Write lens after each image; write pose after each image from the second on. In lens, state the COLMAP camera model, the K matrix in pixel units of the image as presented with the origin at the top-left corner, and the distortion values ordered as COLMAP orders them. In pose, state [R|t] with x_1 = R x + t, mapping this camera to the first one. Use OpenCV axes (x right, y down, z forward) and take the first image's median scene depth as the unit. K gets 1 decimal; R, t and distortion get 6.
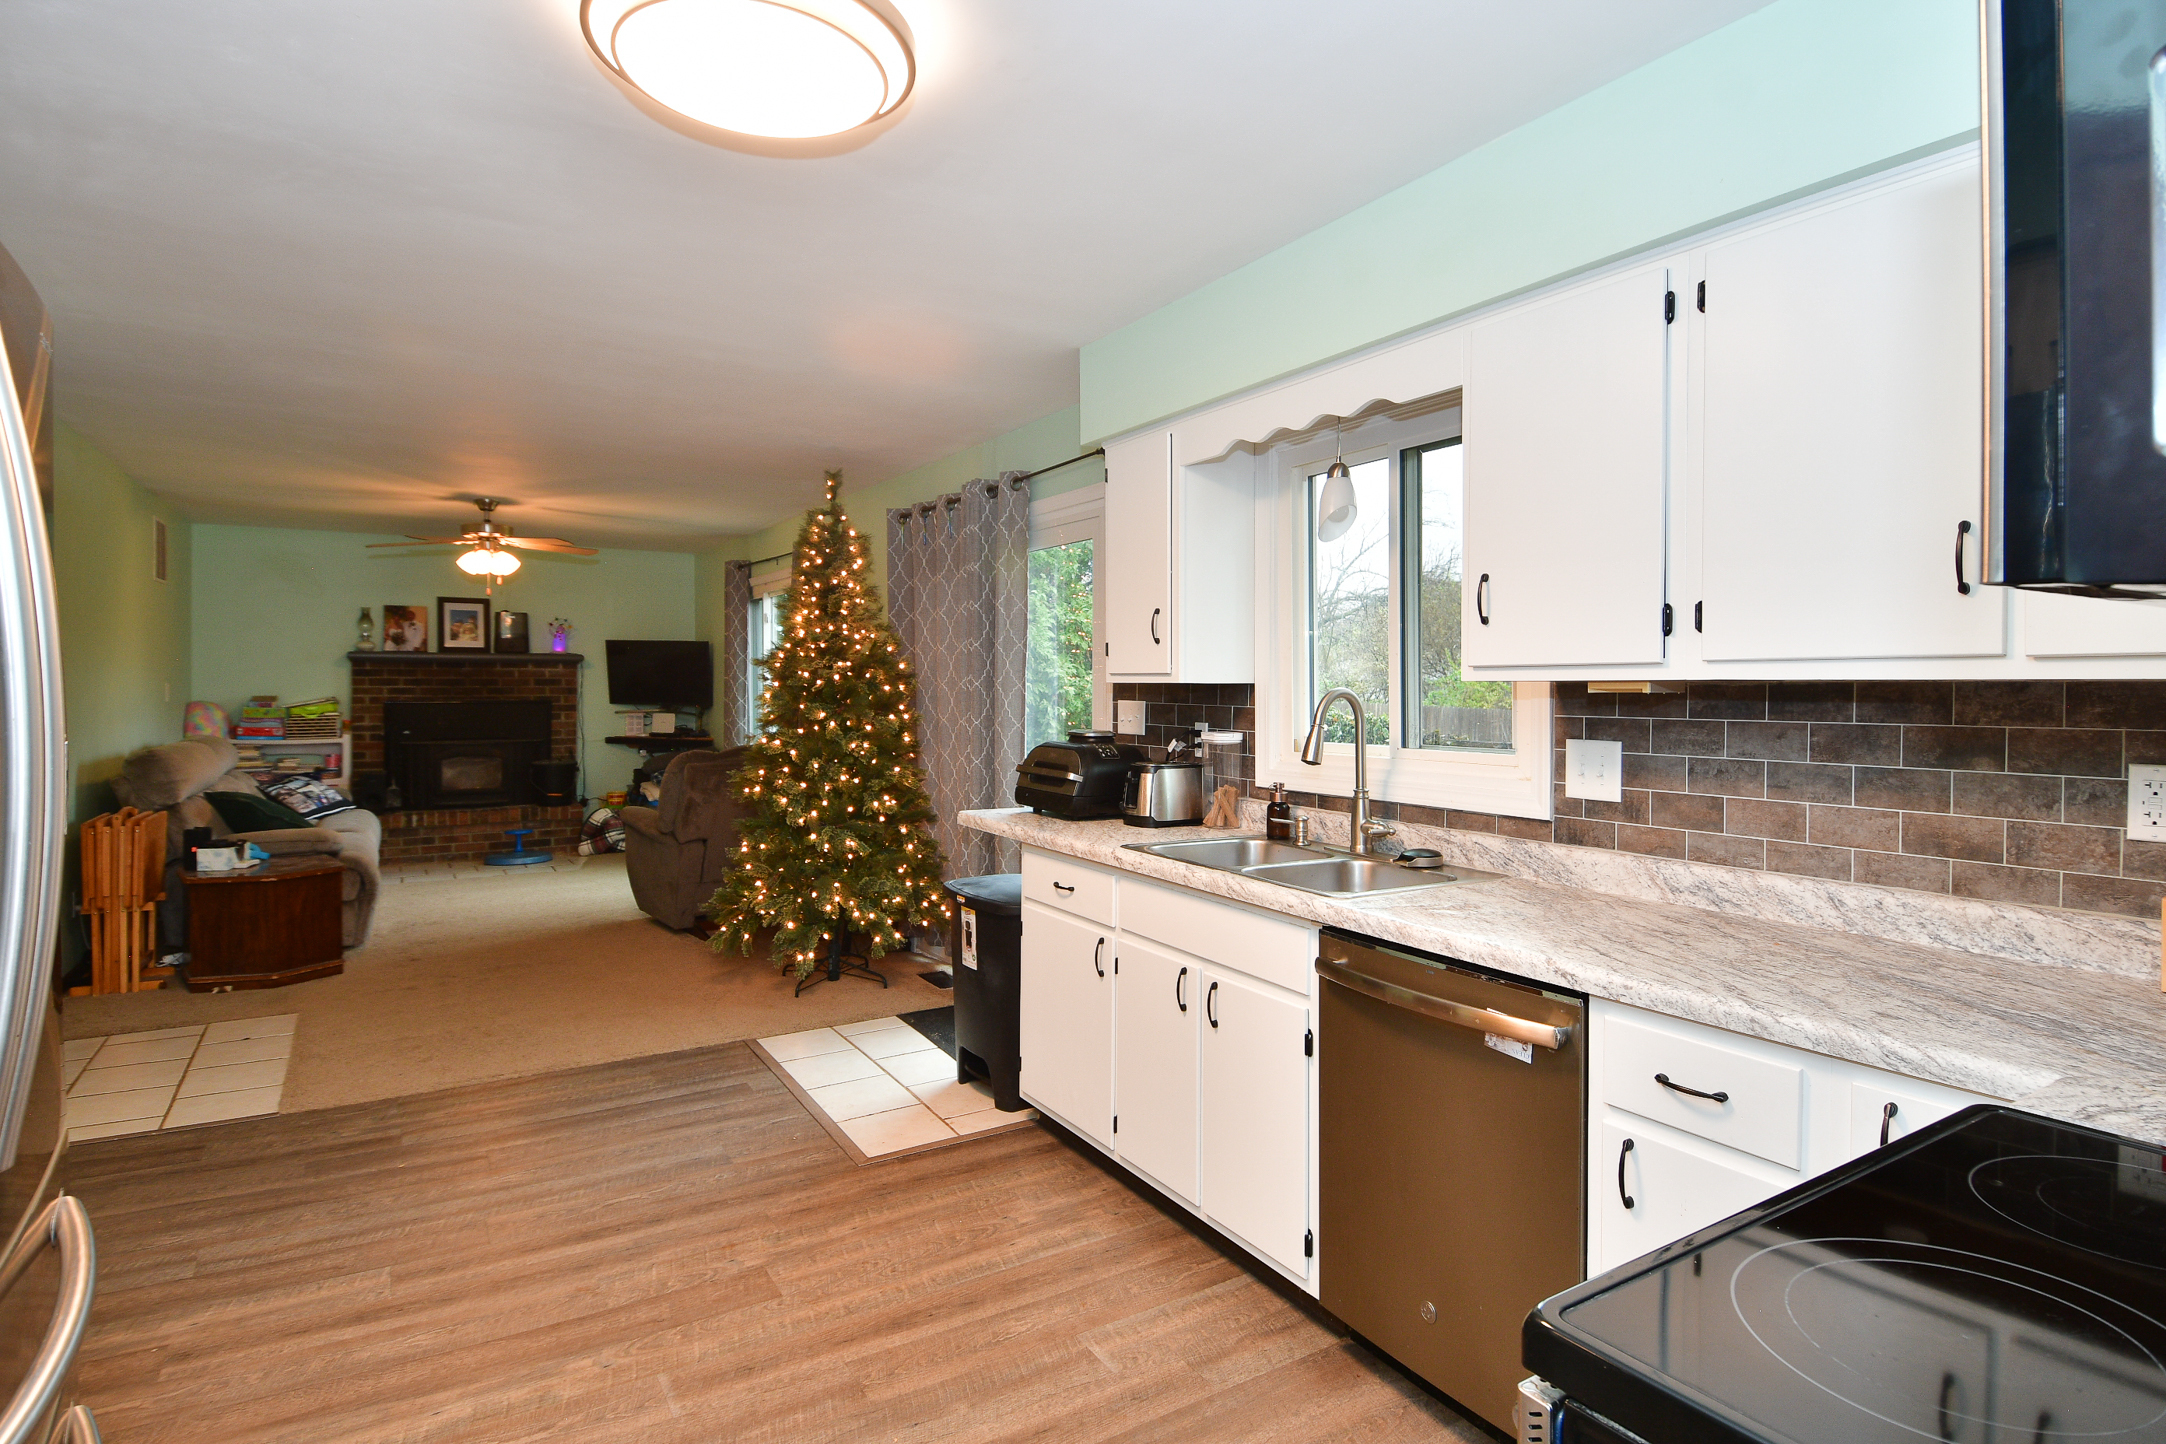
lens RADIAL K [[1132.4, 0, 1089.2], [0, 1132.4, 701.1], [0, 0, 1]] dist [0.050779, -0.055661]
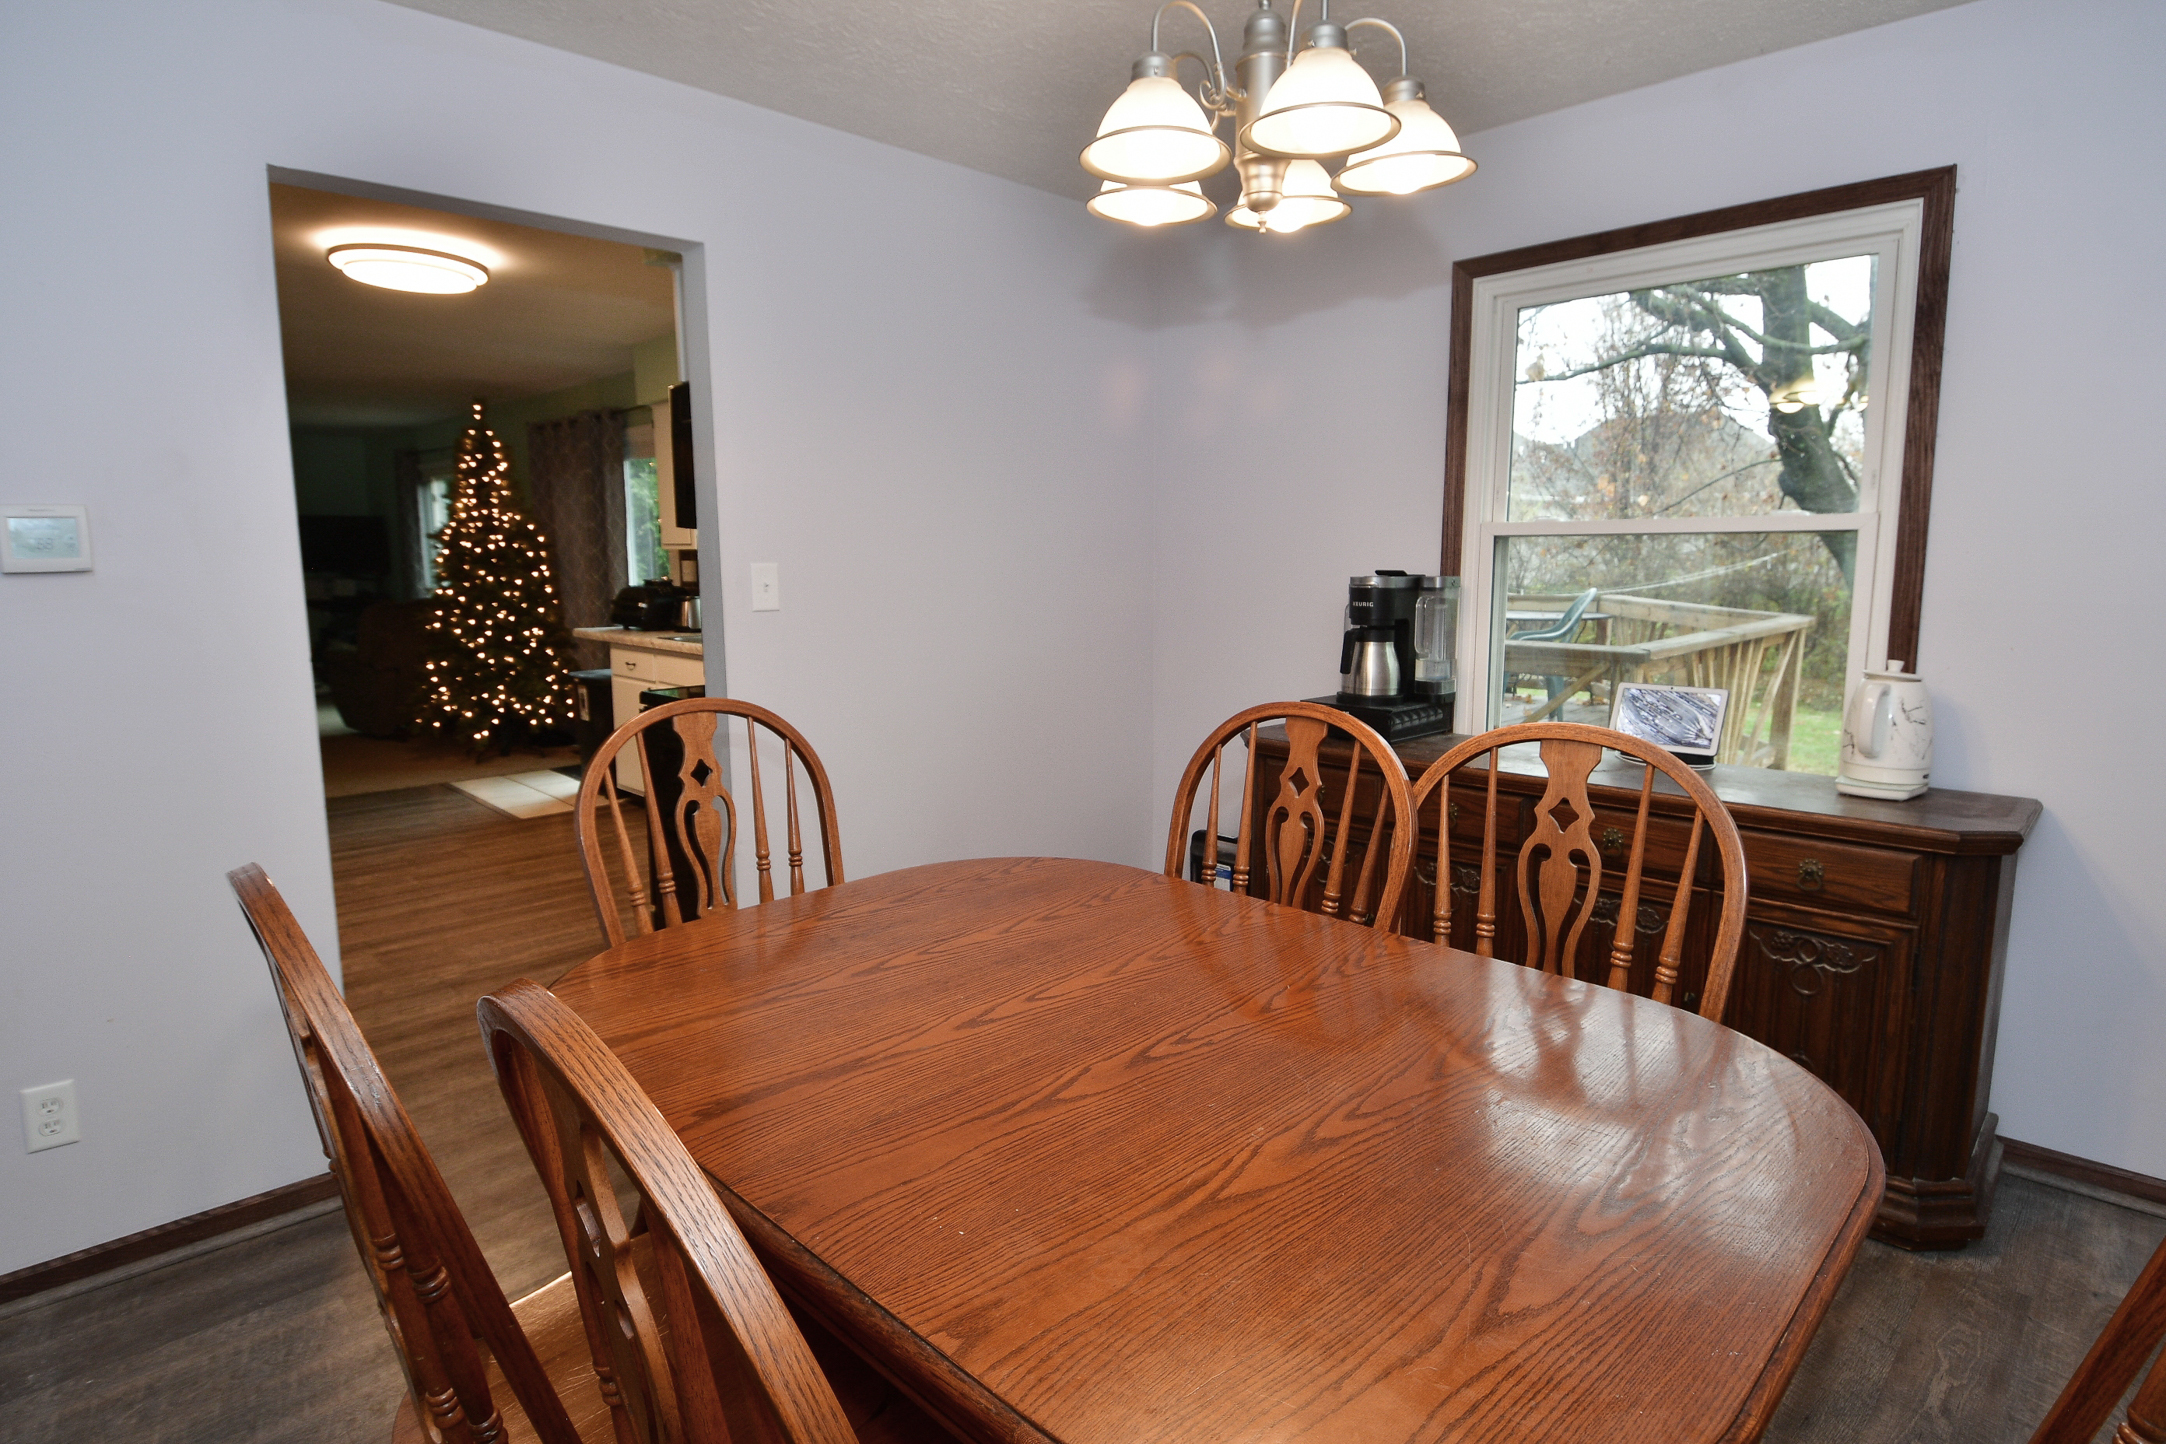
lens RADIAL K [[1142.2, 0, 1090.8], [0, 1142.2, 703.1], [0, 0, 1]] dist [0.053733, -0.056162]
pose [[0.973468, -0.035542, 0.226046, 0.169237], [0.009384, 0.993233, 0.115758, 0.012961], [-0.228631, -0.110566, 0.967214, -0.579025]]
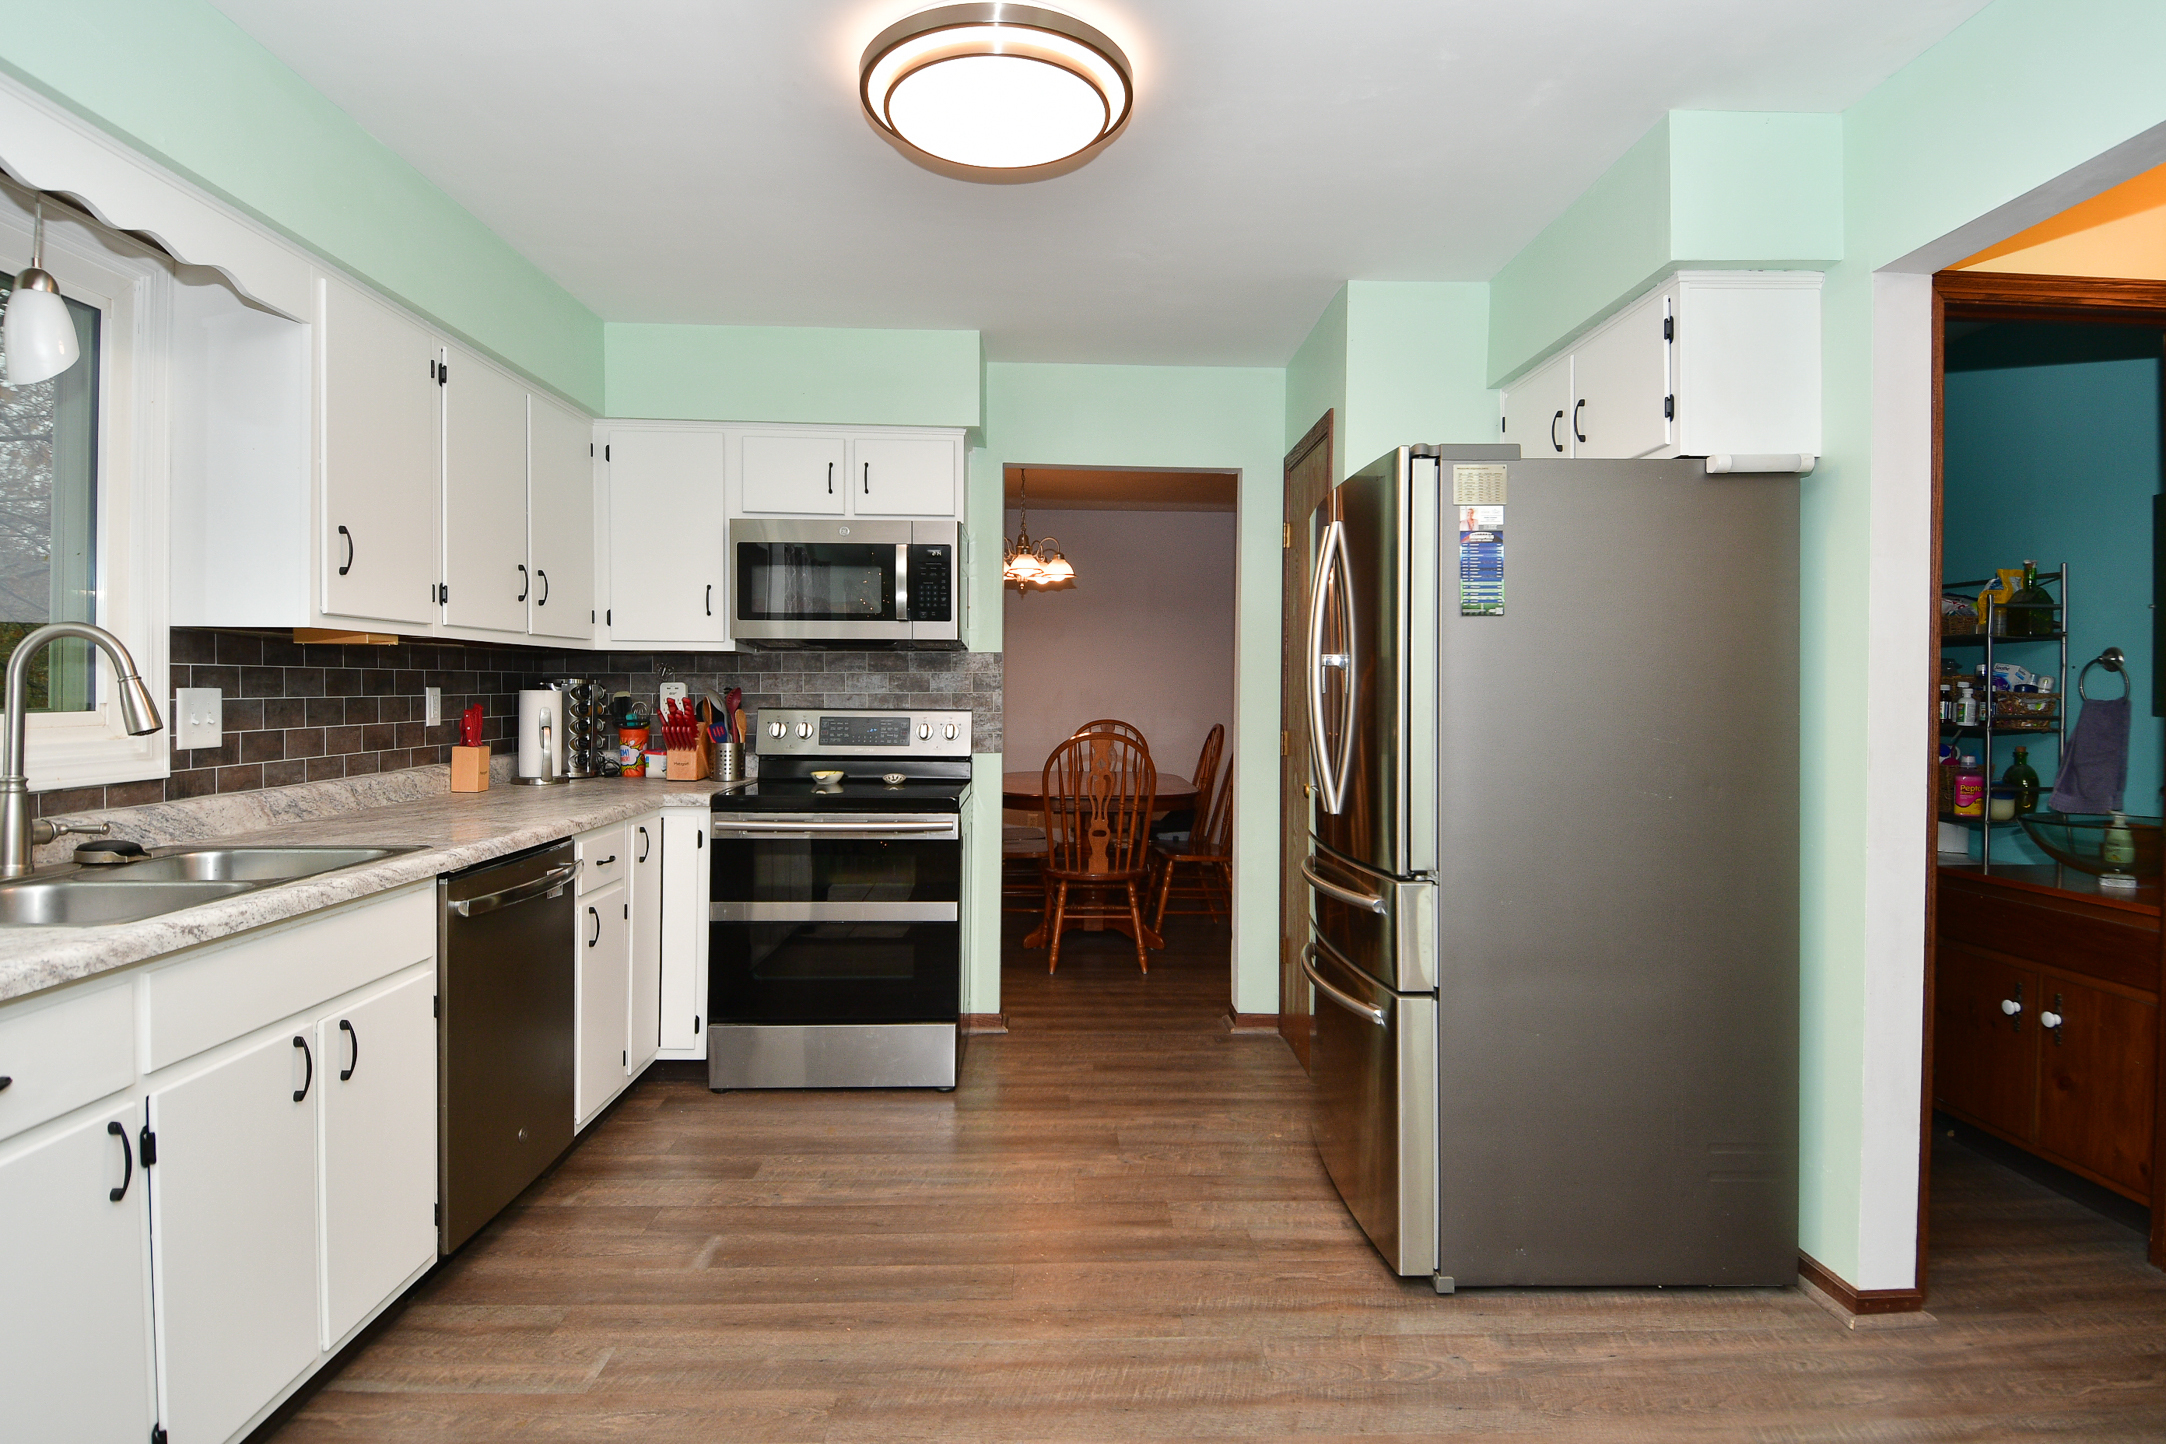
lens RADIAL K [[1142.2, 0, 1090.8], [0, 1142.2, 703.1], [0, 0, 1]] dist [0.053733, -0.056162]
pose [[-0.871425, -0.012272, 0.490376, -0.344861], [-0.000035, 0.999689, 0.024955, 0.010600], [-0.490530, 0.021729, -0.871154, 0.712752]]
